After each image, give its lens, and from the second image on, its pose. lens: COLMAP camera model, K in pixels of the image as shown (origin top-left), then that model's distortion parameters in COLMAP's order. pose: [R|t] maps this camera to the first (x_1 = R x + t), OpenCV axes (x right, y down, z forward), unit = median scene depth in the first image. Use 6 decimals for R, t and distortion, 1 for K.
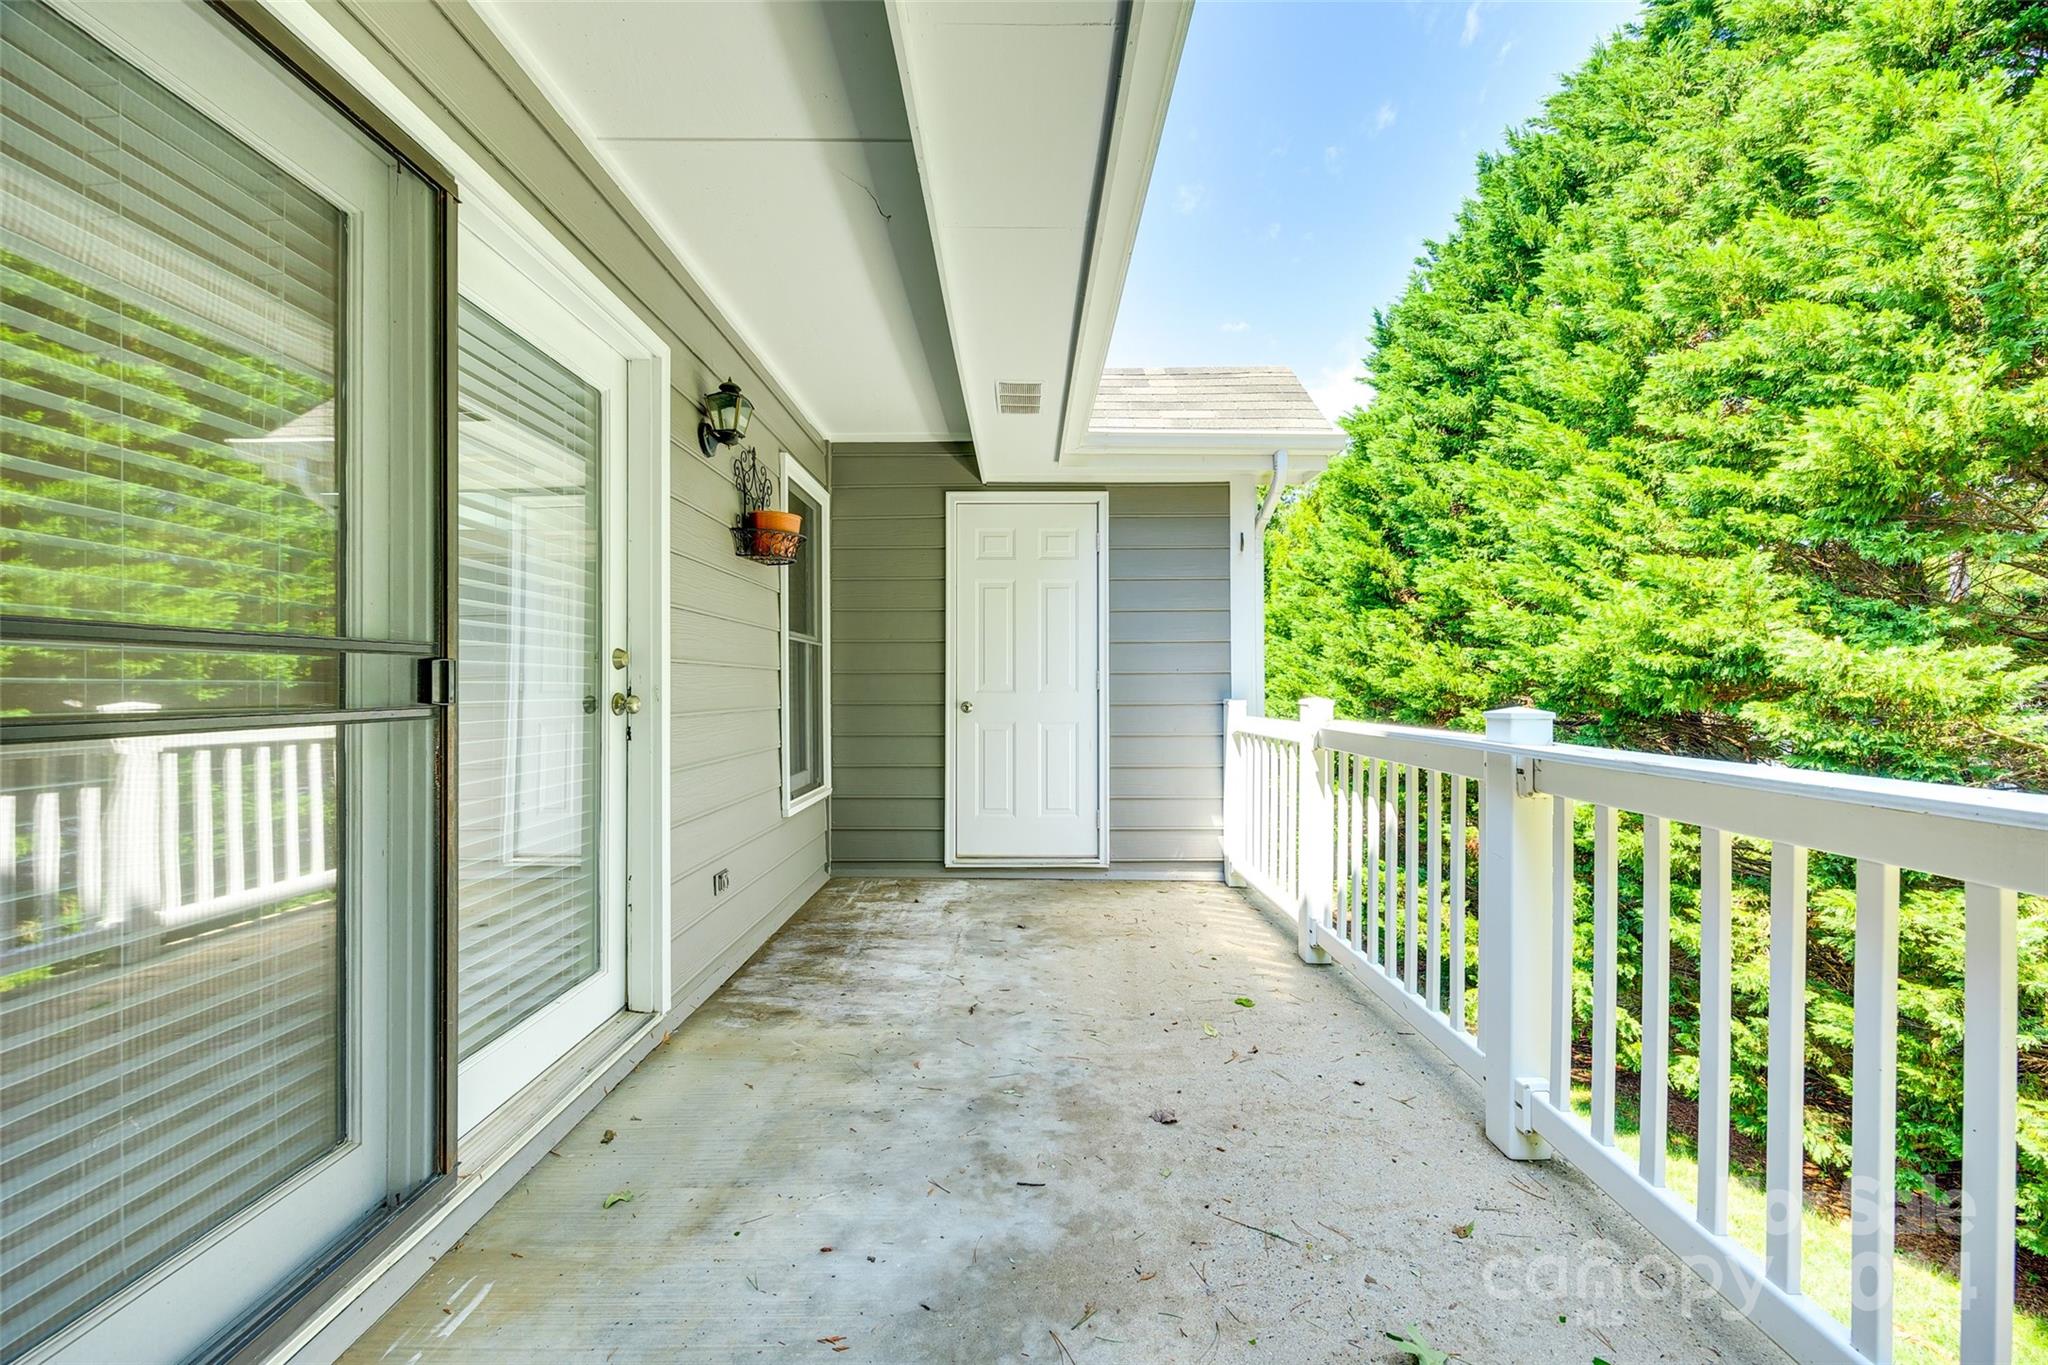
lens RADIAL K [[787.0, 0, 1018.9], [0, 787.0, 688.1], [0, 0, 1]] dist [-0.000684, -0.000026]
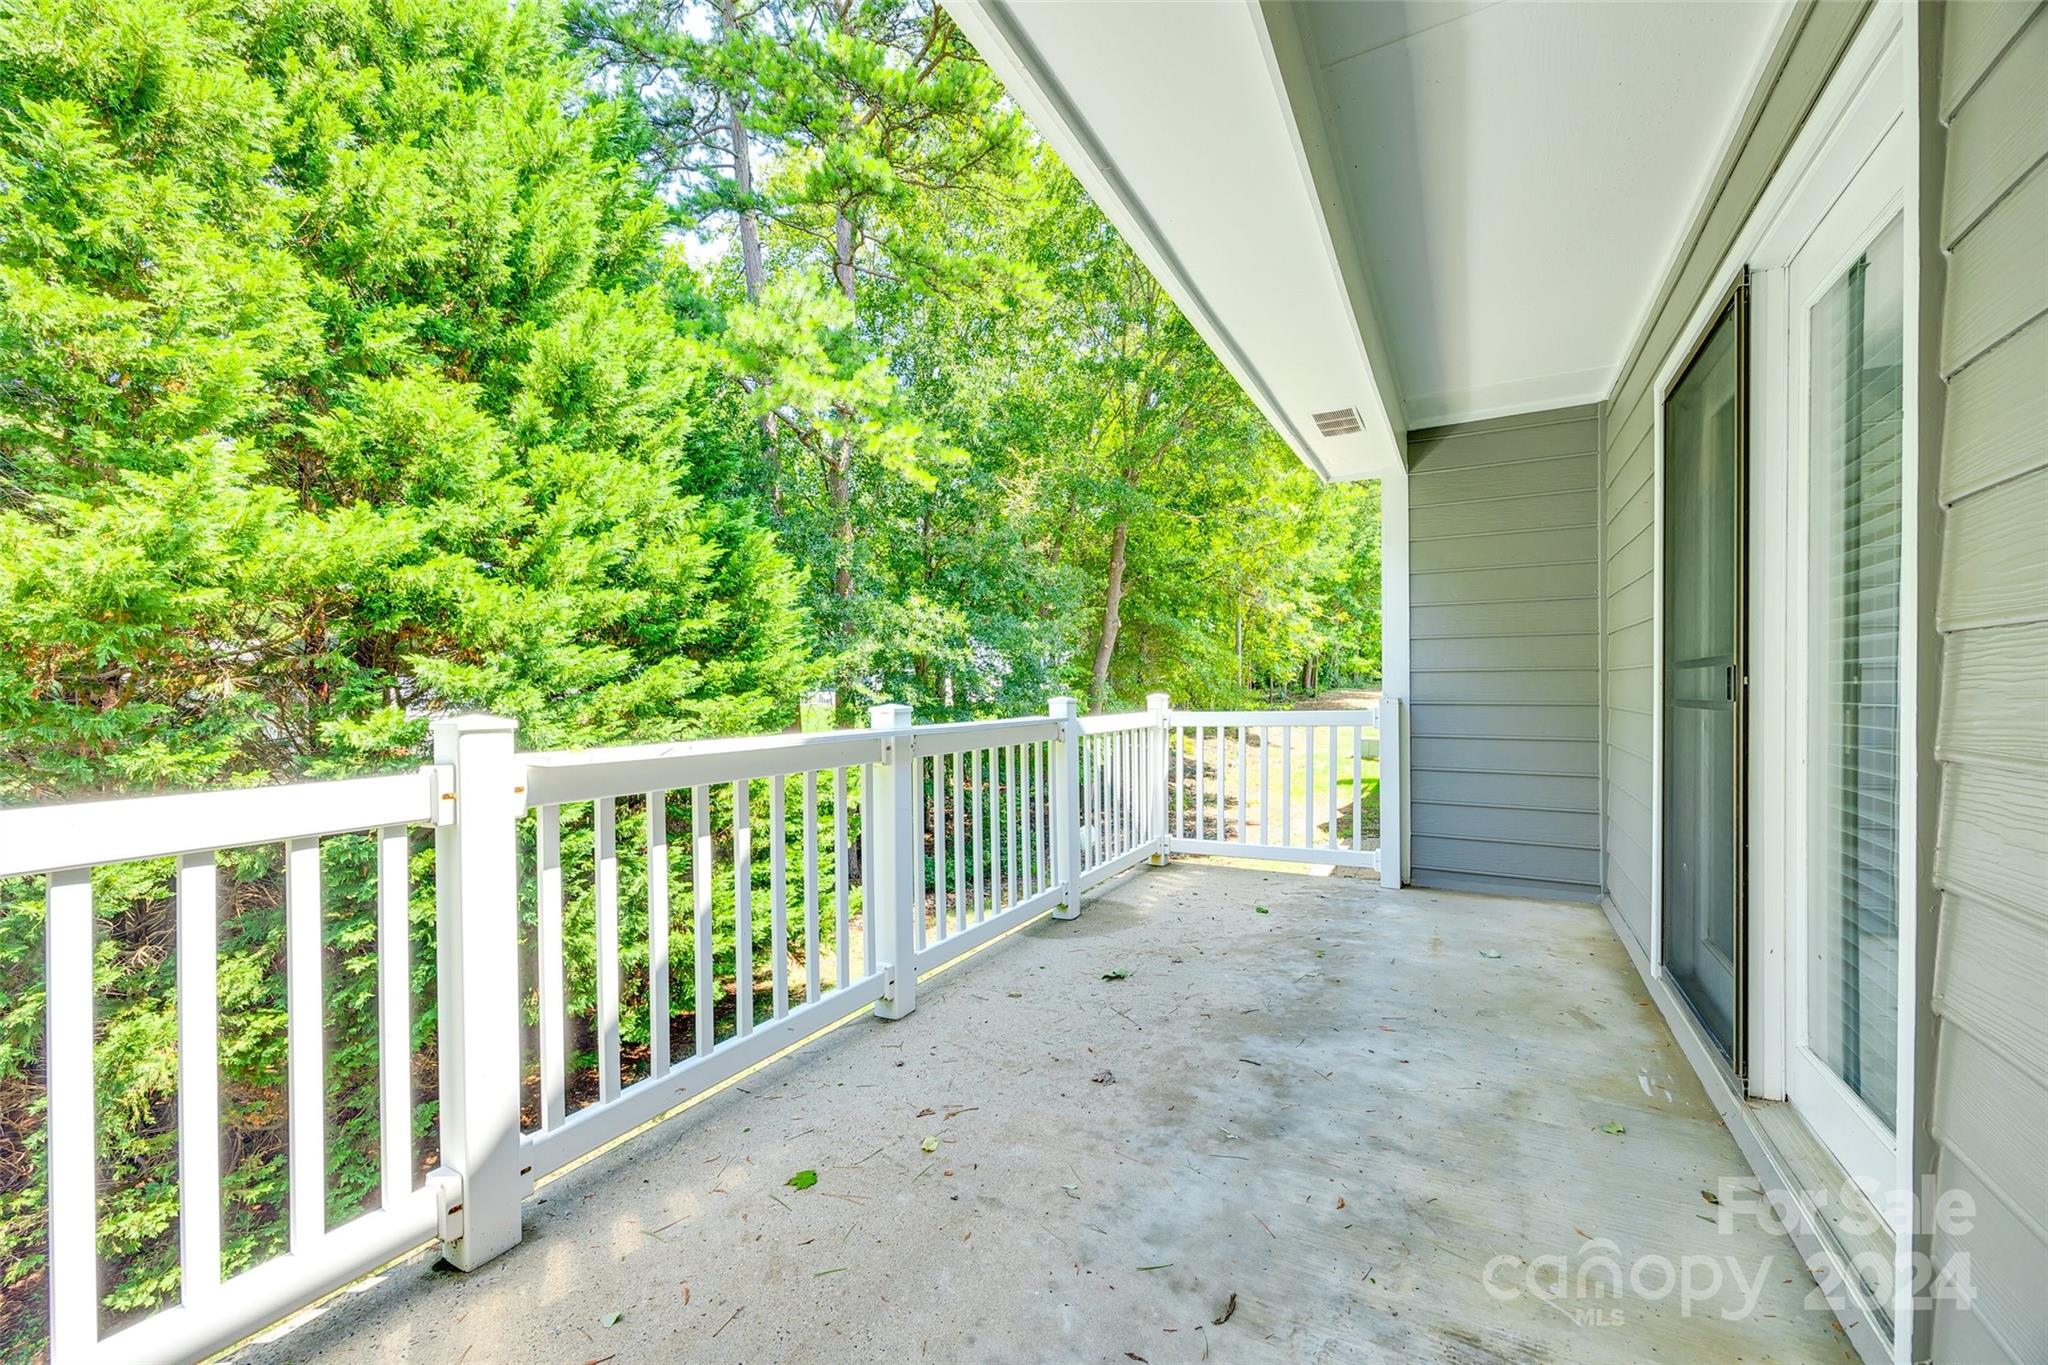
lens RADIAL K [[787.0, 0, 1009.7], [0, 787.0, 693.1], [0, 0, 1]] dist [-0.000684, -0.000026]
pose [[-0.864164, 0.001707, 0.503207, -0.295940], [0.006410, 0.999950, 0.007614, -0.016683], [-0.503169, 0.009805, -0.864133, 2.267594]]
